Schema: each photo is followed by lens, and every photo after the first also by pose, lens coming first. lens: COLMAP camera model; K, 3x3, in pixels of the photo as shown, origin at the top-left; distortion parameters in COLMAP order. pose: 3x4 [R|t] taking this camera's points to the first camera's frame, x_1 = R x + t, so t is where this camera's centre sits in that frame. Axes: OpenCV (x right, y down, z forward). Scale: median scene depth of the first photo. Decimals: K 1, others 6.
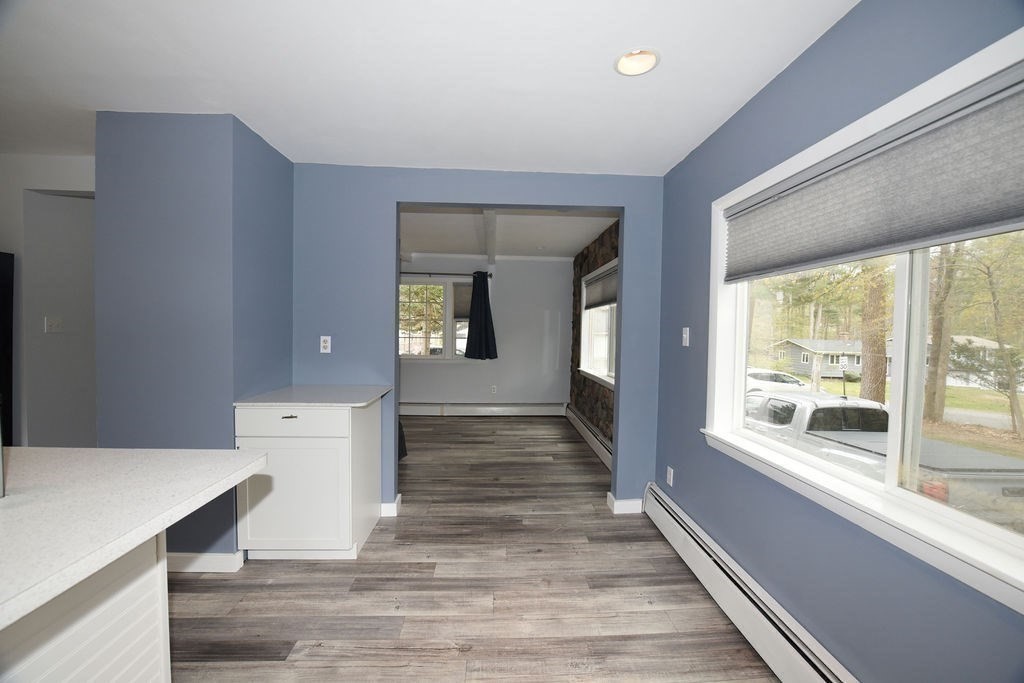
lens RADIAL K [[405.7, 0, 505.0], [0, 405.7, 341.3], [0, 0, 1]] dist [-0.019778, -0.000298]
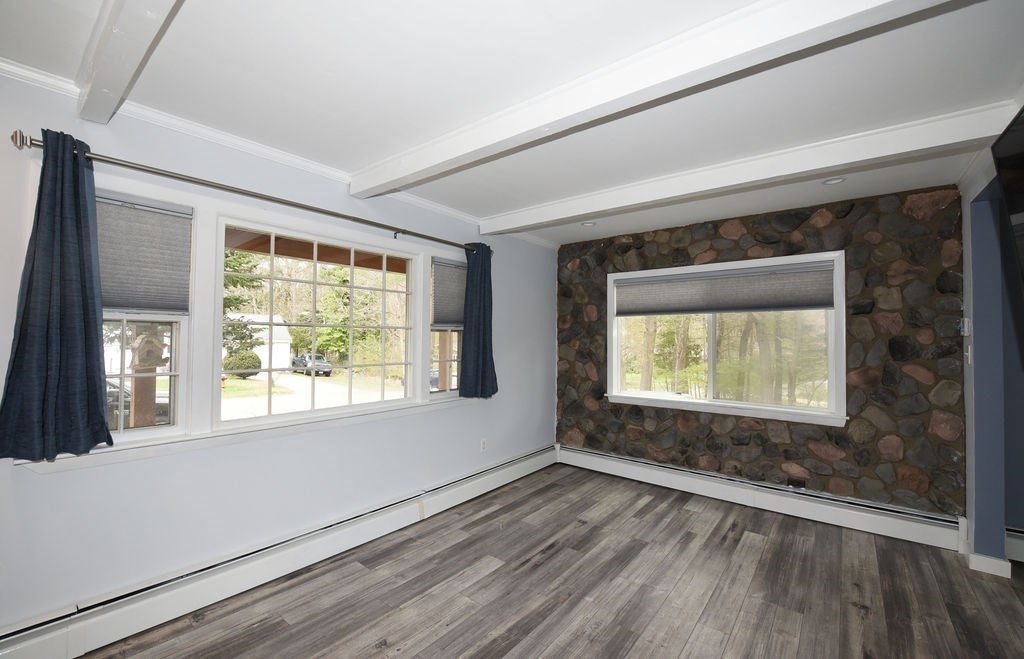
lens RADIAL K [[428.1, 0, 501.8], [0, 428.1, 328.1], [0, 0, 1]] dist [-0.014857, -0.000436]
pose [[0.662615, -0.007969, 0.748918, -0.722796], [0.031547, 0.999353, -0.017278, -0.061478], [-0.748296, 0.035075, 0.662437, 0.854352]]
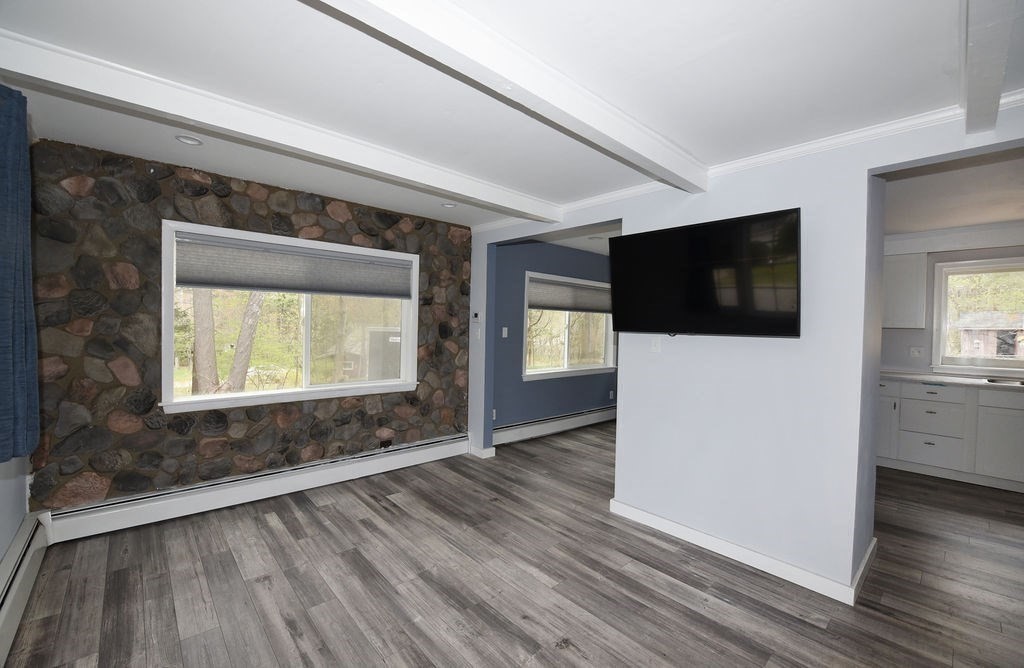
lens RADIAL K [[428.7, 0, 526.2], [0, 428.7, 334.4], [0, 0, 1]] dist [-0.008327, -0.001460]
pose [[-0.666313, -0.062224, 0.743071, -0.665130], [-0.025620, 0.997834, 0.060584, -0.077220], [-0.745232, 0.021331, -0.666464, 1.386677]]
